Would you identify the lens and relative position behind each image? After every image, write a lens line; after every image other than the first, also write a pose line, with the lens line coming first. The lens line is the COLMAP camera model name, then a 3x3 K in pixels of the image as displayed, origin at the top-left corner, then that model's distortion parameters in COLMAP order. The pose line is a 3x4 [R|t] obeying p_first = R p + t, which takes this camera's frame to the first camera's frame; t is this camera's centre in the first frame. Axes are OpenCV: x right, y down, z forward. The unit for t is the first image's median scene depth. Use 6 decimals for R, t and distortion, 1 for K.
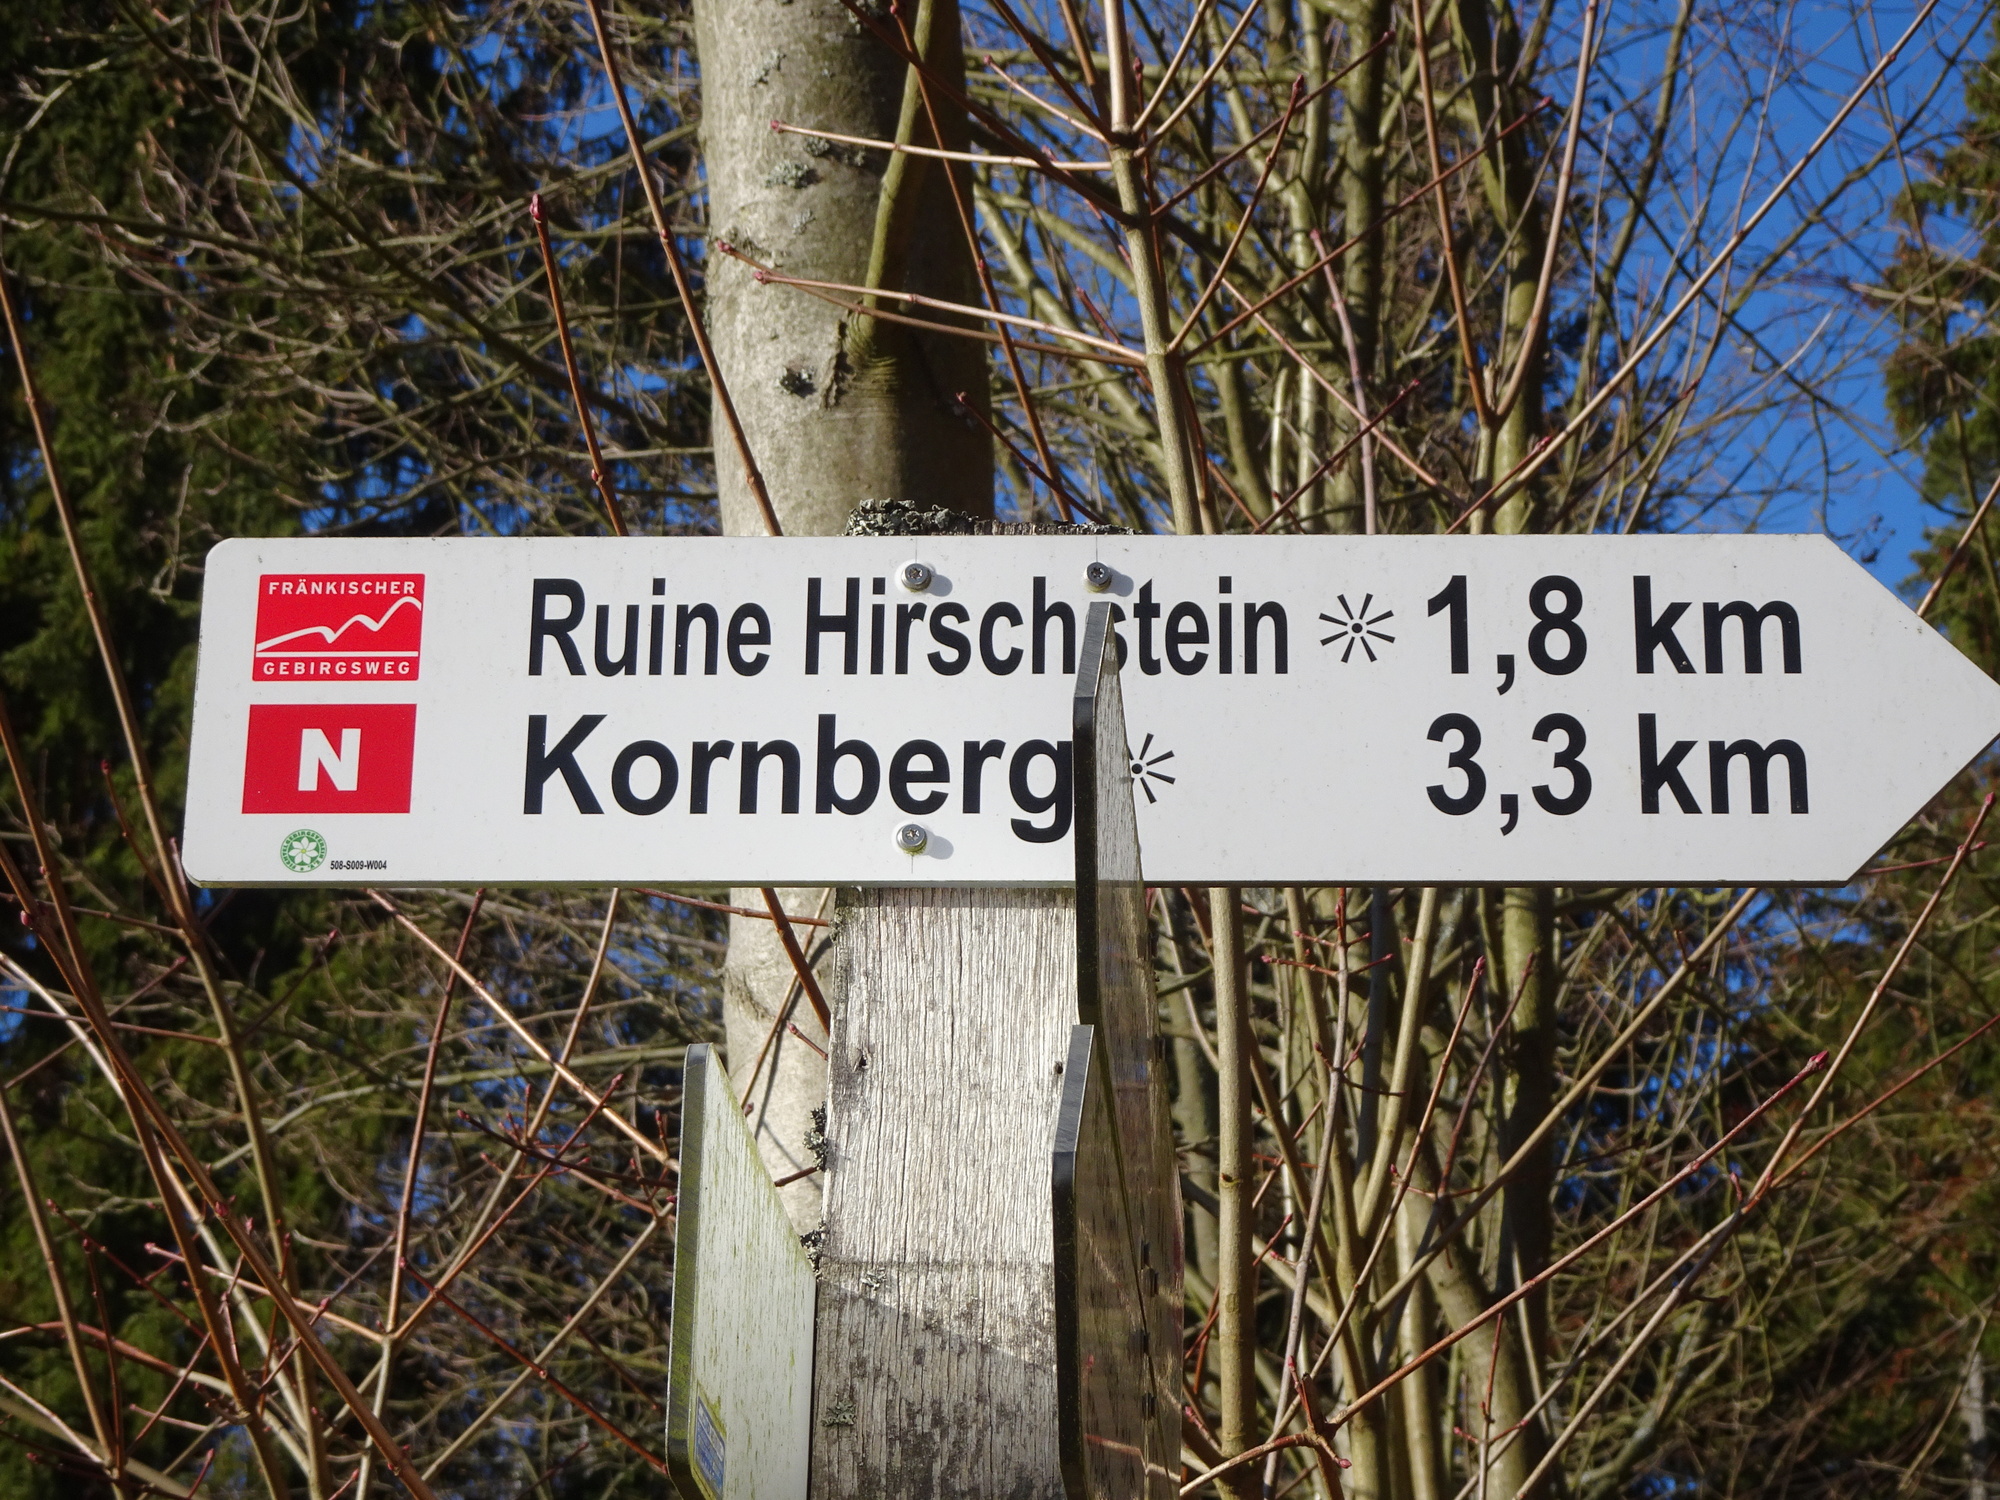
lens RADIAL K [[5190.2, 0, 1001.7], [0, 5190.2, 750.4], [0, 0, 1]] dist [-0.072113, 0.000000]
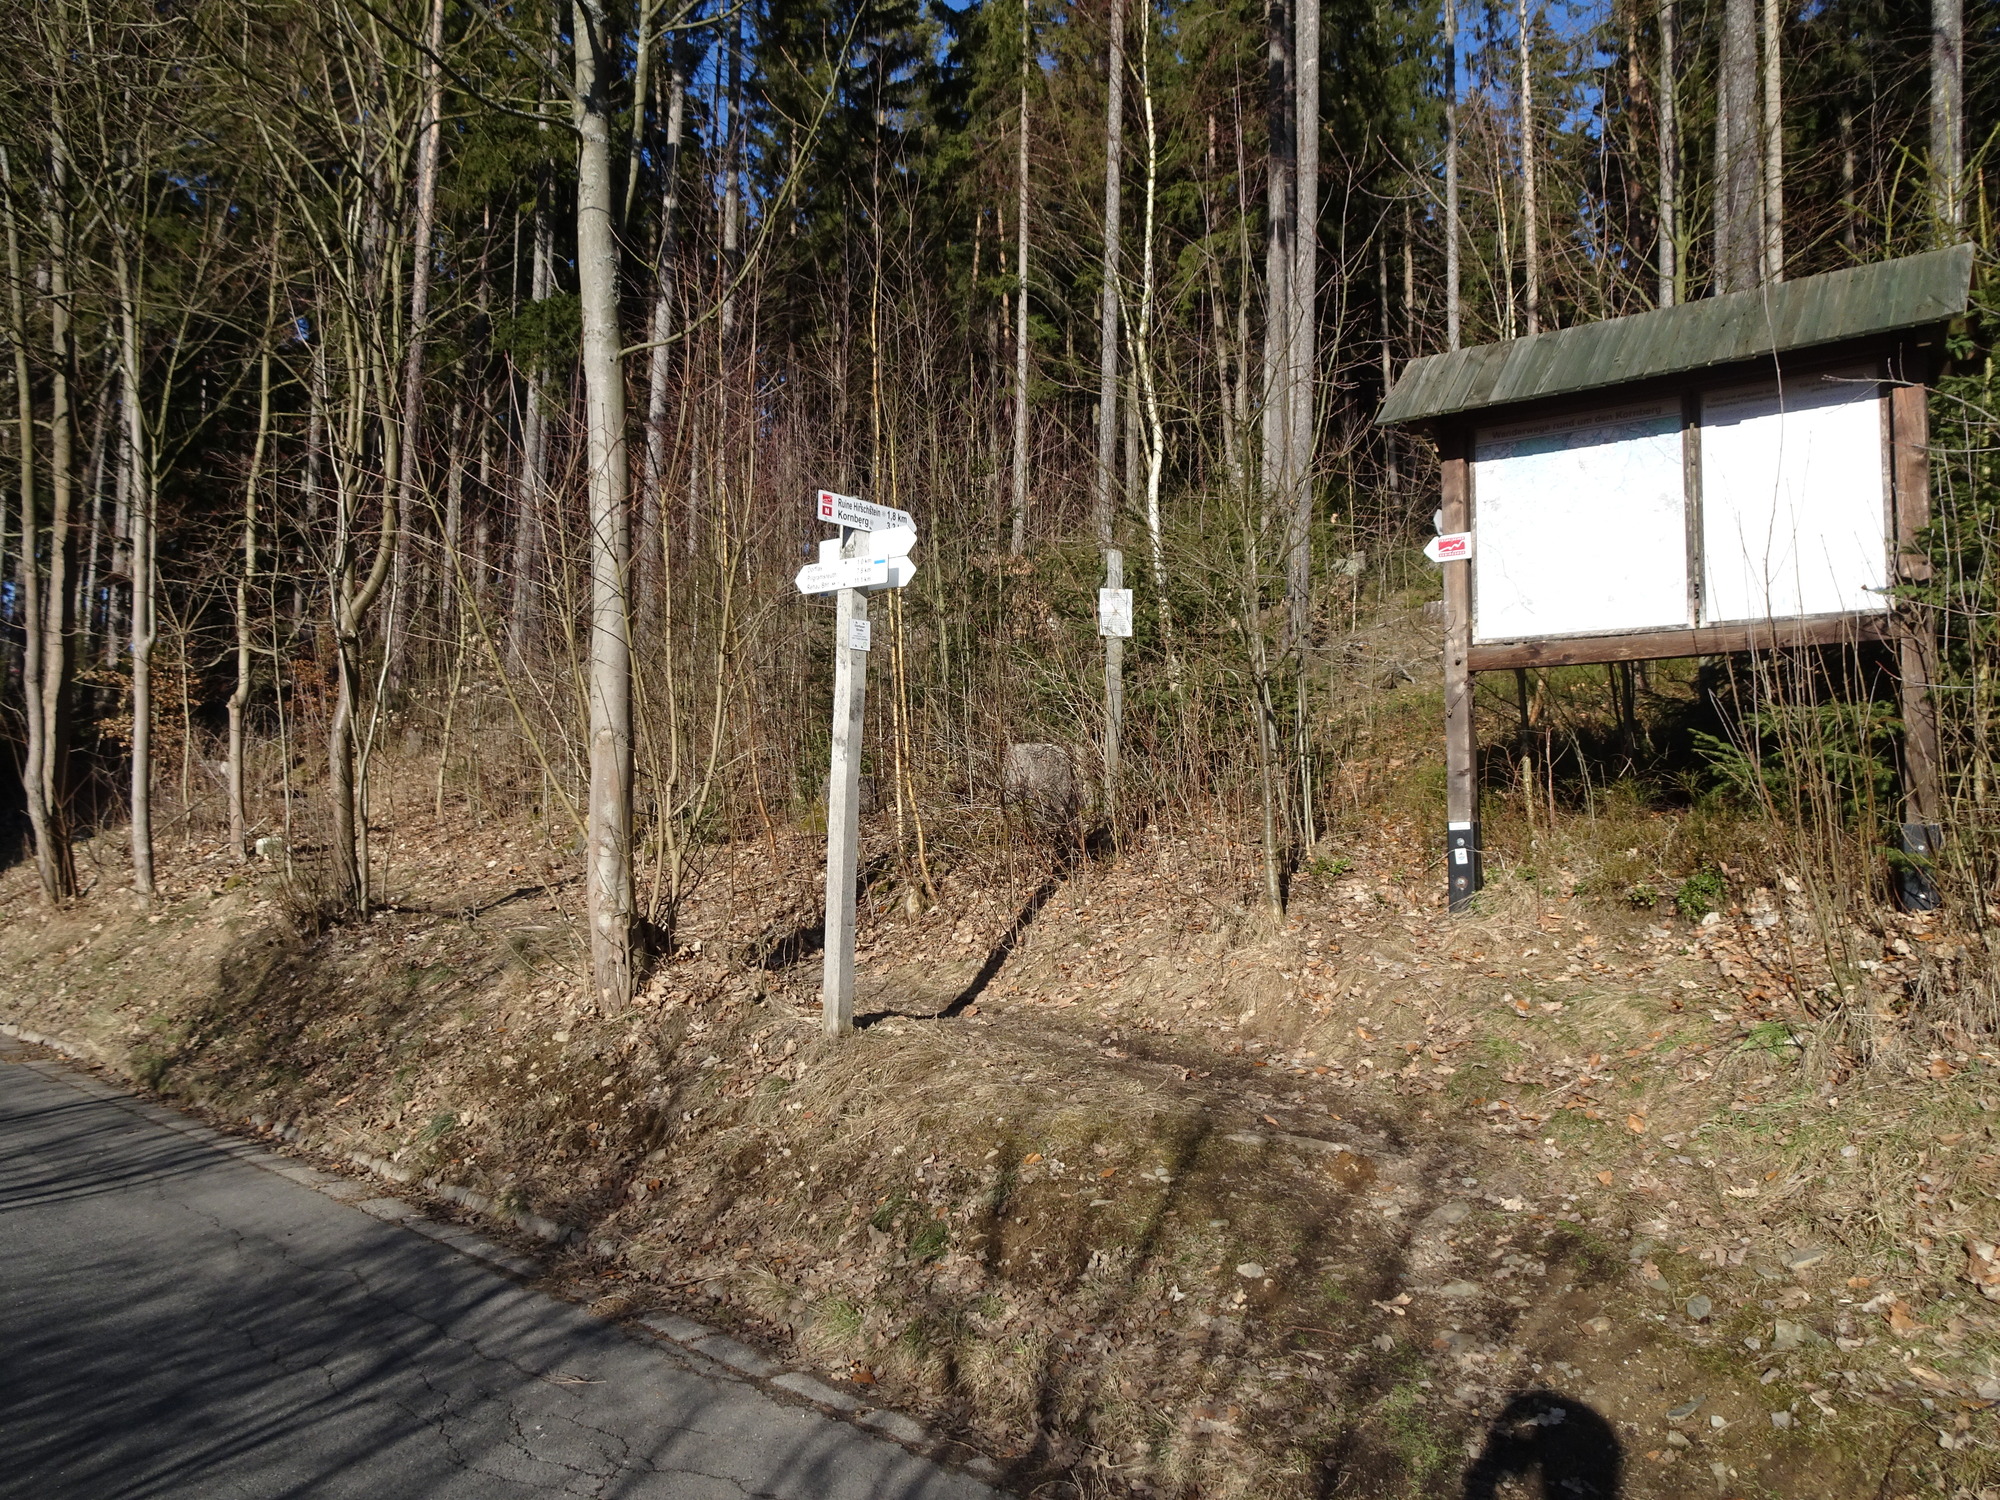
lens RADIAL K [[1417.4, 0, 1015.3], [0, 1417.4, 749.2], [0, 0, 1]] dist [-0.044079, 0.004762]
pose [[0.588893, 0.033501, 0.807517, -2.606390], [-0.330485, 0.921772, 0.202770, -0.311211], [-0.737553, -0.386282, 0.553896, -1.457587]]
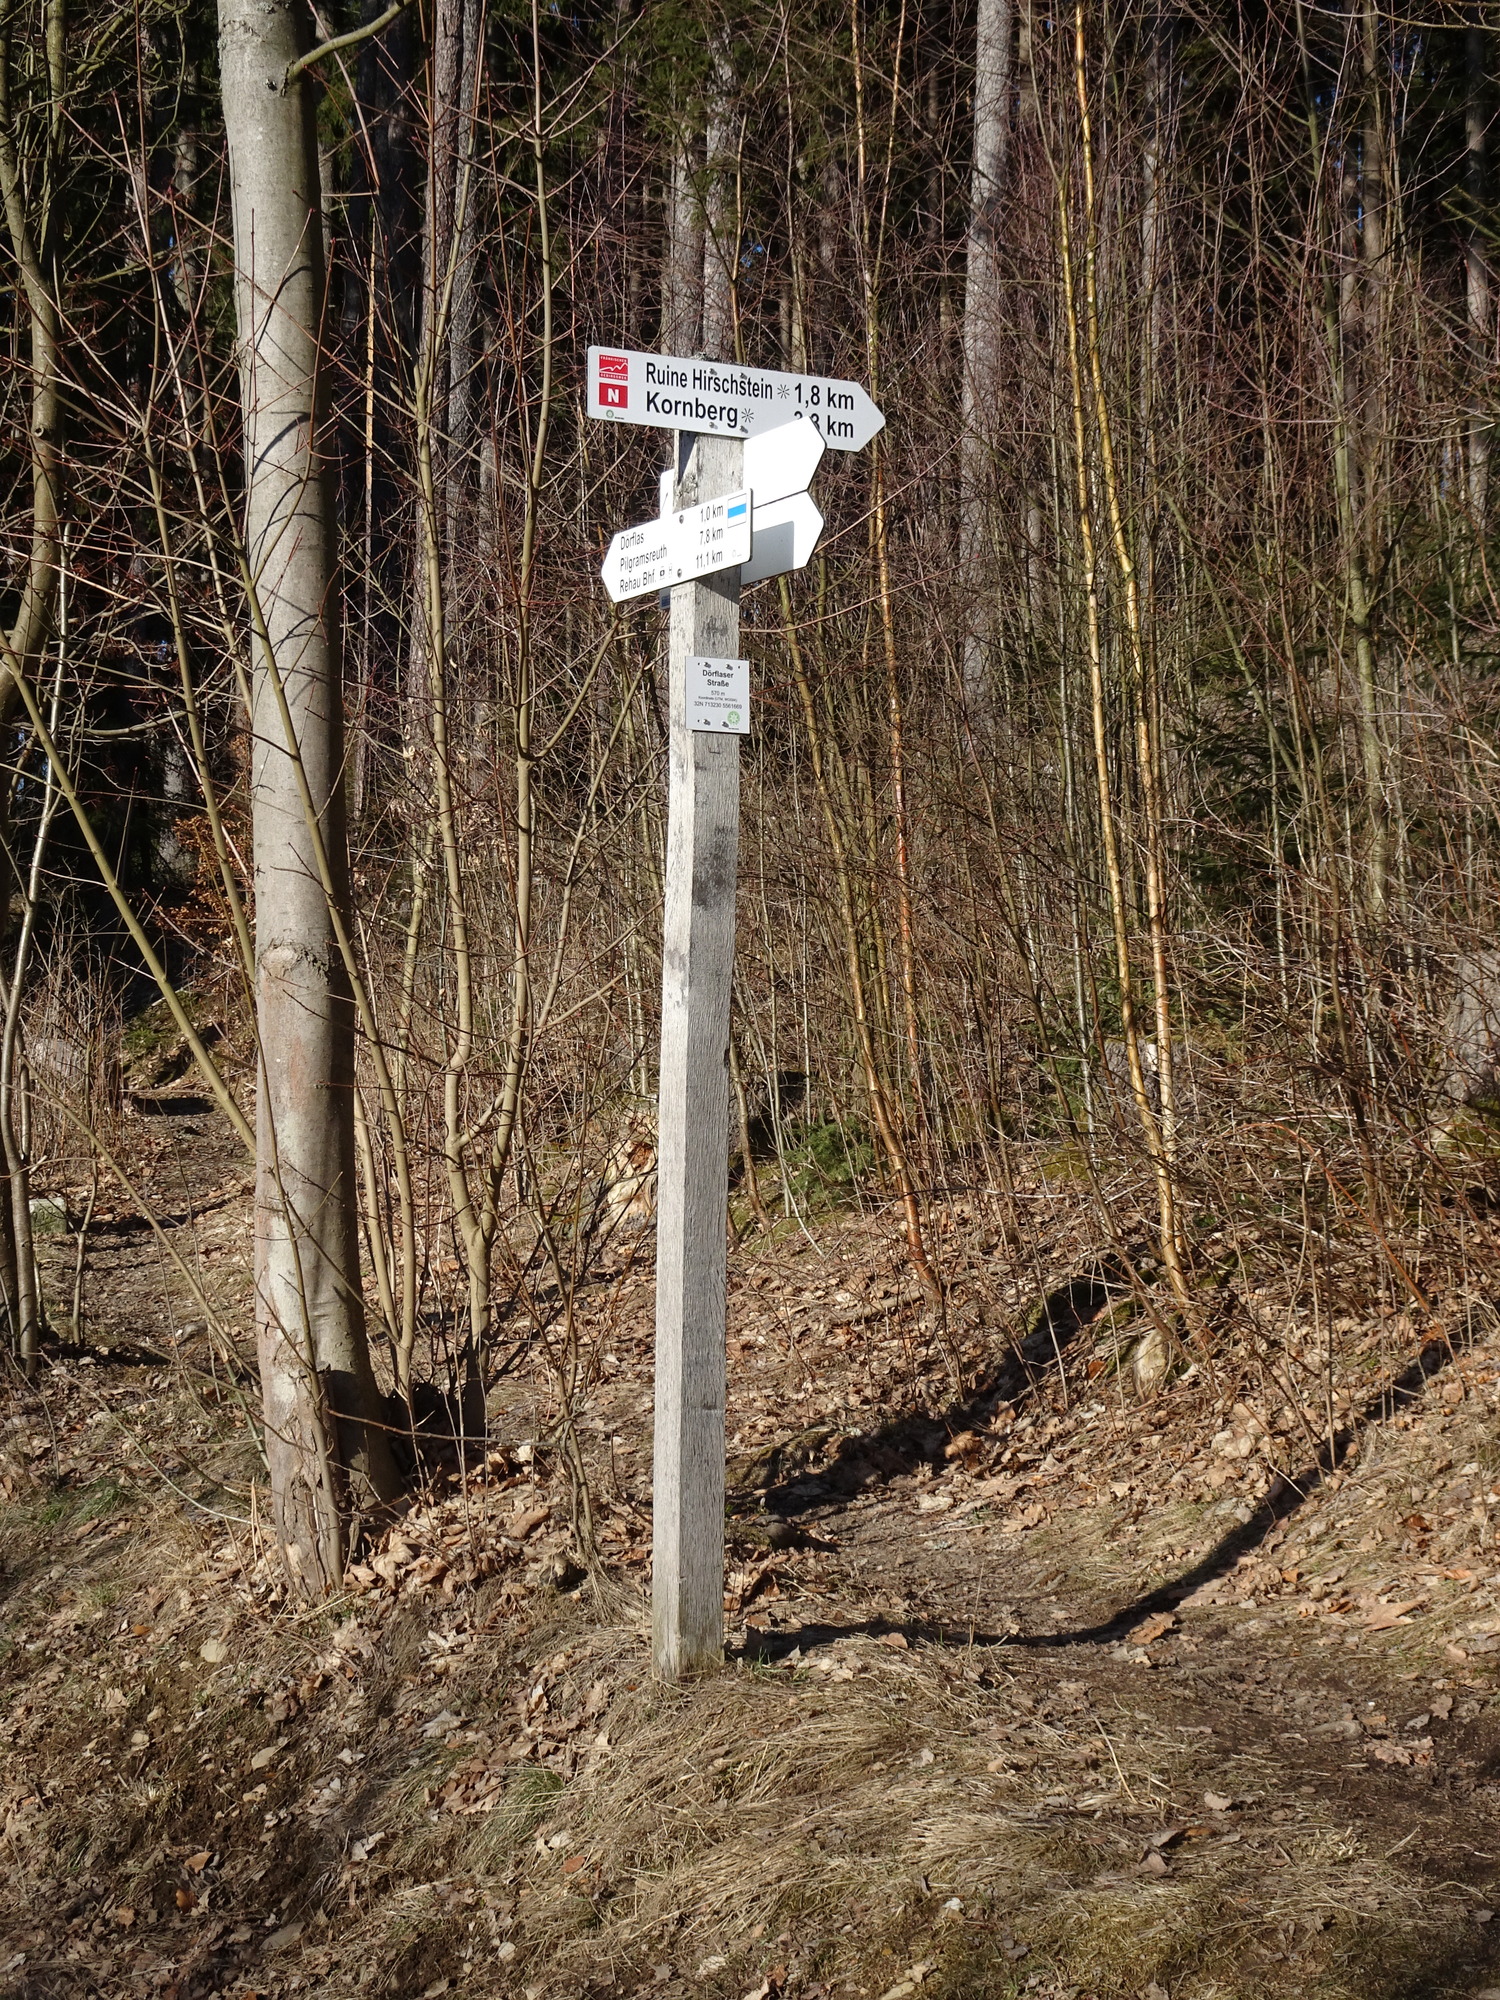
lens RADIAL K [[3395.8, 0, 759.3], [0, 3395.8, 980.2], [0, 0, 1]] dist [-0.070604, 0.000000]
pose [[0.839633, 0.014775, 0.542952, -1.827262], [-0.211598, 0.929552, 0.301926, -0.505537], [-0.500242, -0.368395, 0.783609, -1.927414]]
